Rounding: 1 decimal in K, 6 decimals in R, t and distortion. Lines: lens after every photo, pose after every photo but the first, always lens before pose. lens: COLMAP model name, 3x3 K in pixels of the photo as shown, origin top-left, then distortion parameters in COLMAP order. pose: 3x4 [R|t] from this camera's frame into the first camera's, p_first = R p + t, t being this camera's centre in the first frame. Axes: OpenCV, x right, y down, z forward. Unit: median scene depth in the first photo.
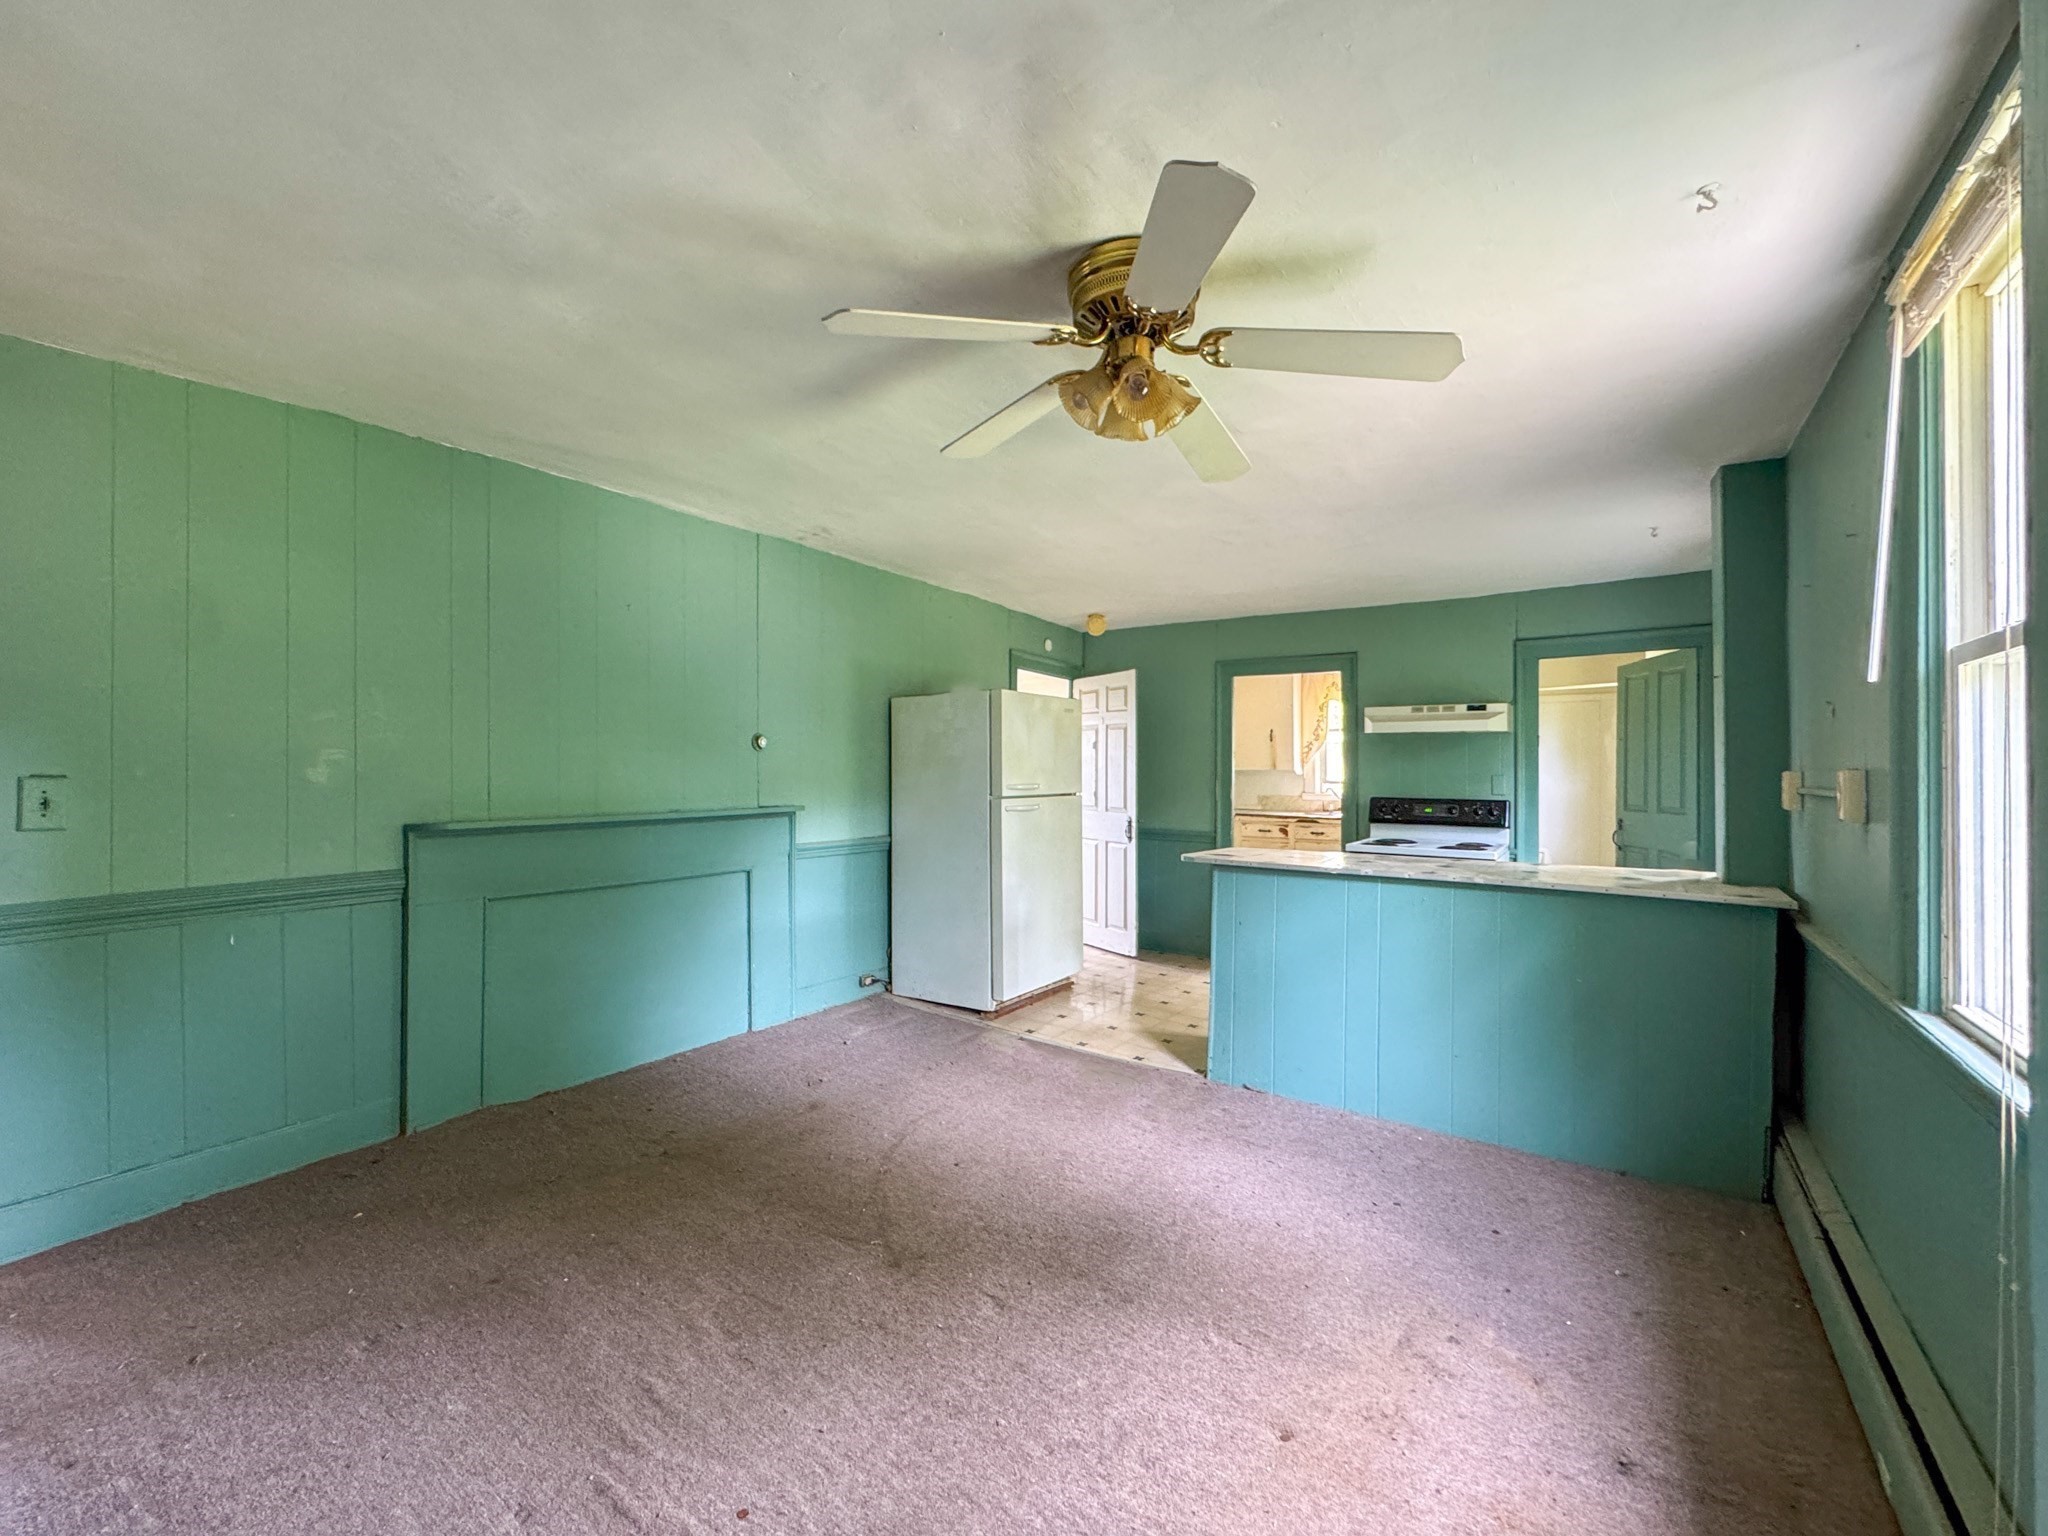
lens RADIAL K [[881.1, 0, 1024.0], [0, 881.1, 768.0], [0, 0, 1]] dist [0.000382, -0.000040]
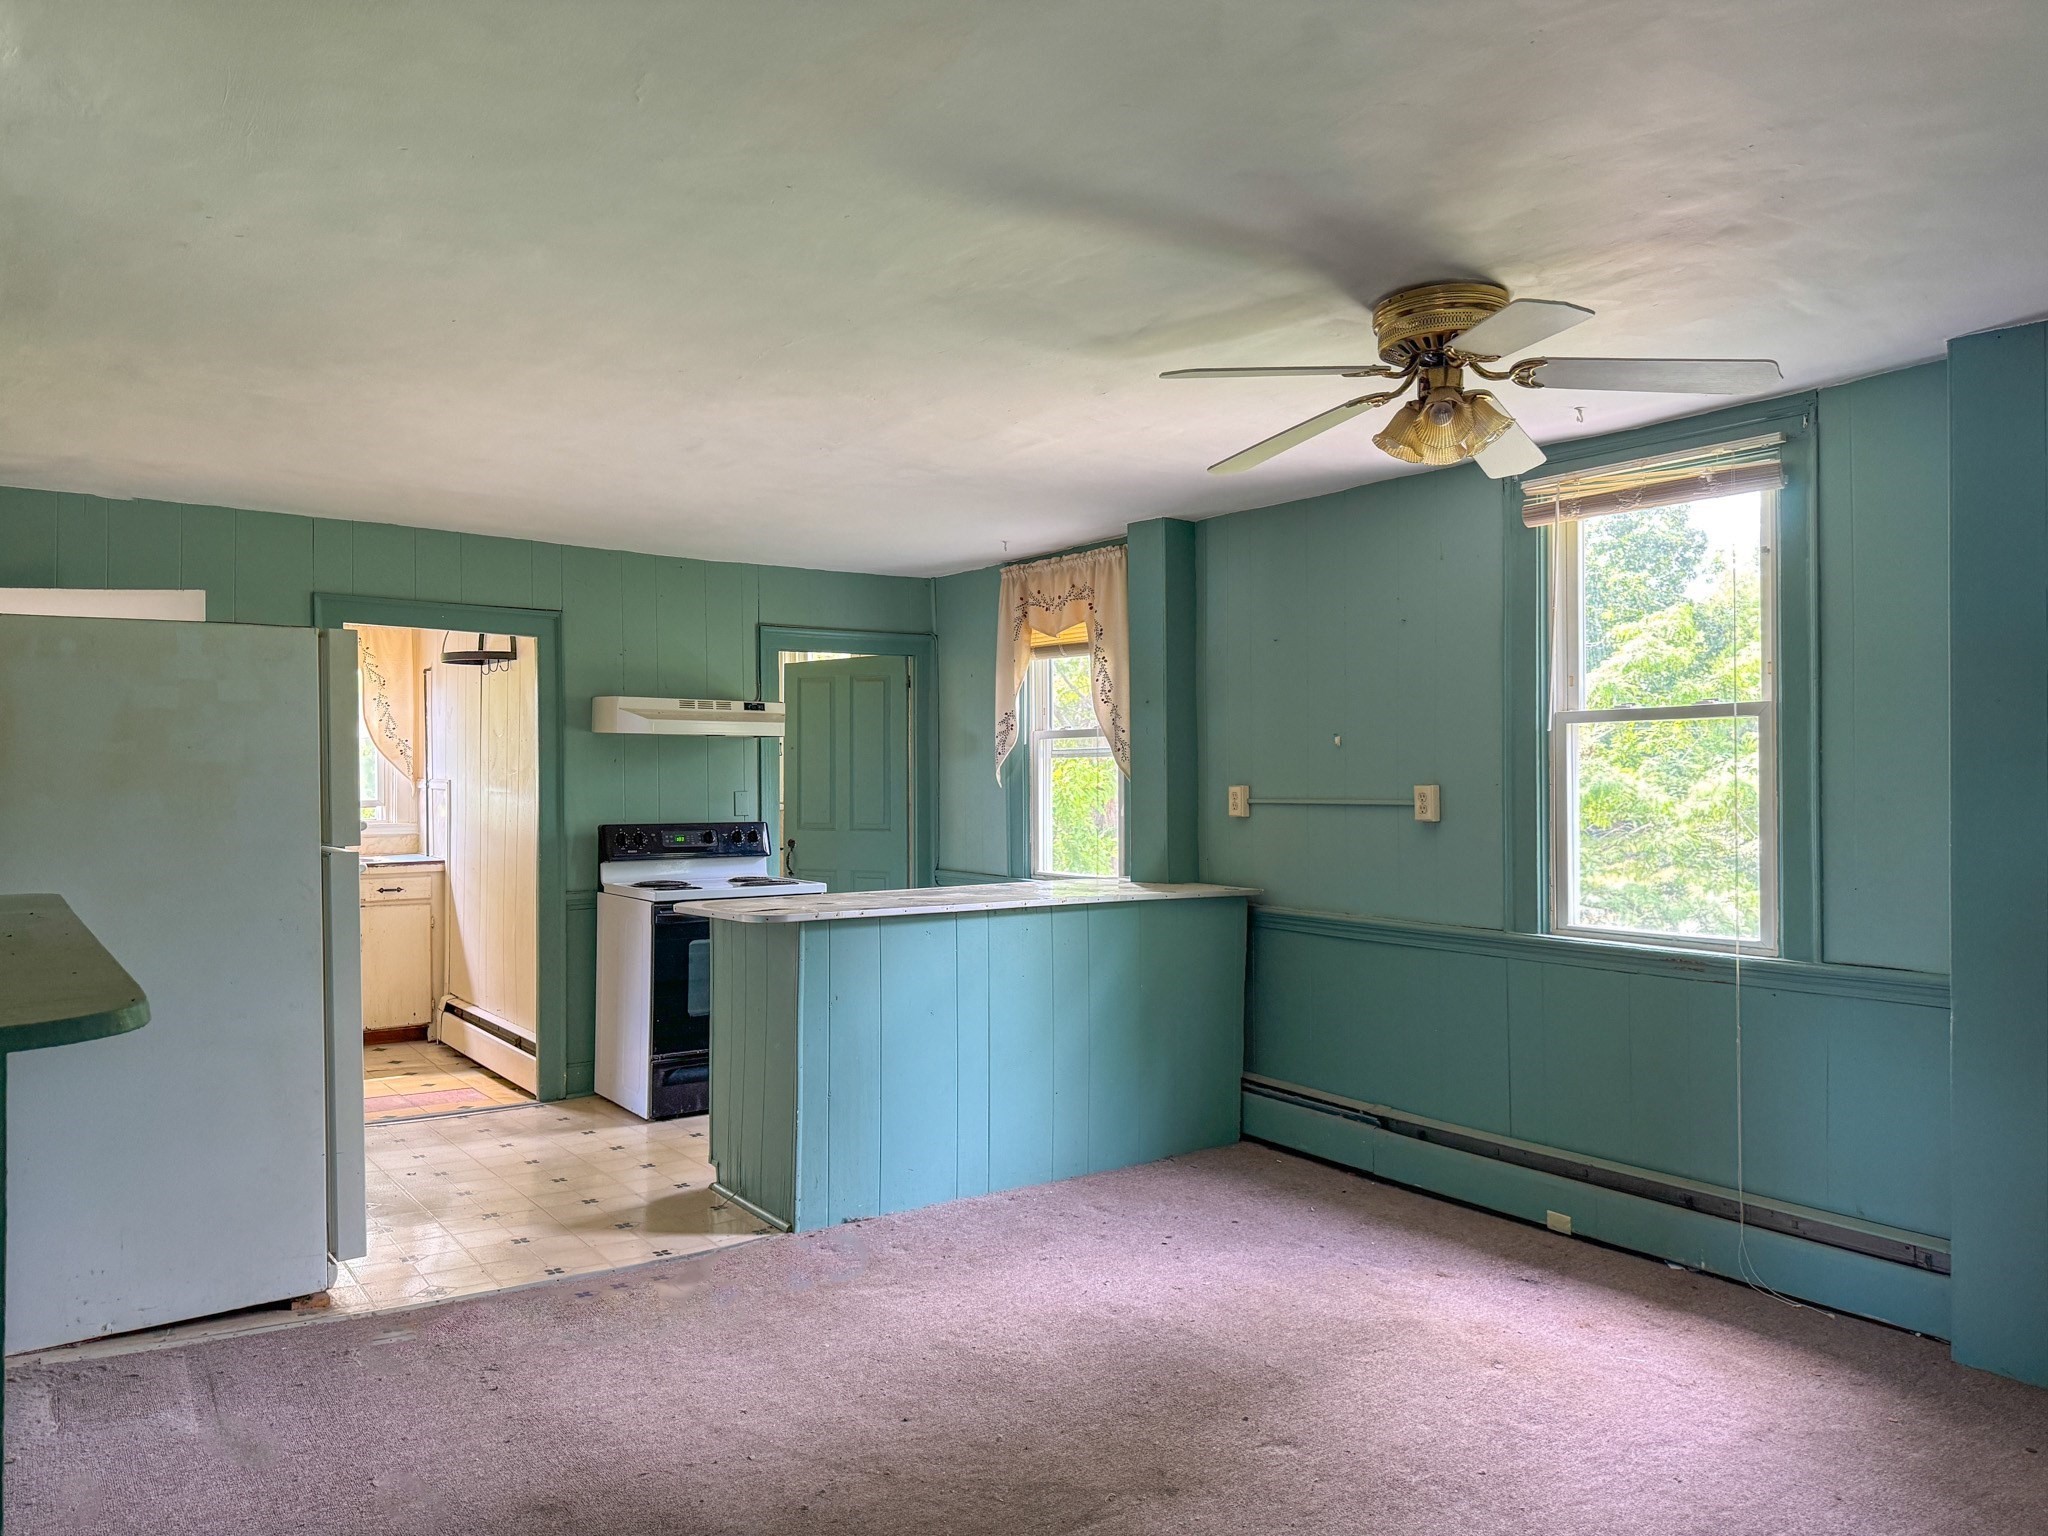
lens RADIAL K [[1415.7, 0, 1024.0], [0, 1415.7, 768.0], [0, 0, 1]] dist [0.050319, -0.002870]
pose [[0.333247, 0.003687, 0.942832, -0.611274], [0.001031, 0.999990, -0.004275, -0.007385], [-0.942839, 0.002397, 0.333240, 0.347193]]
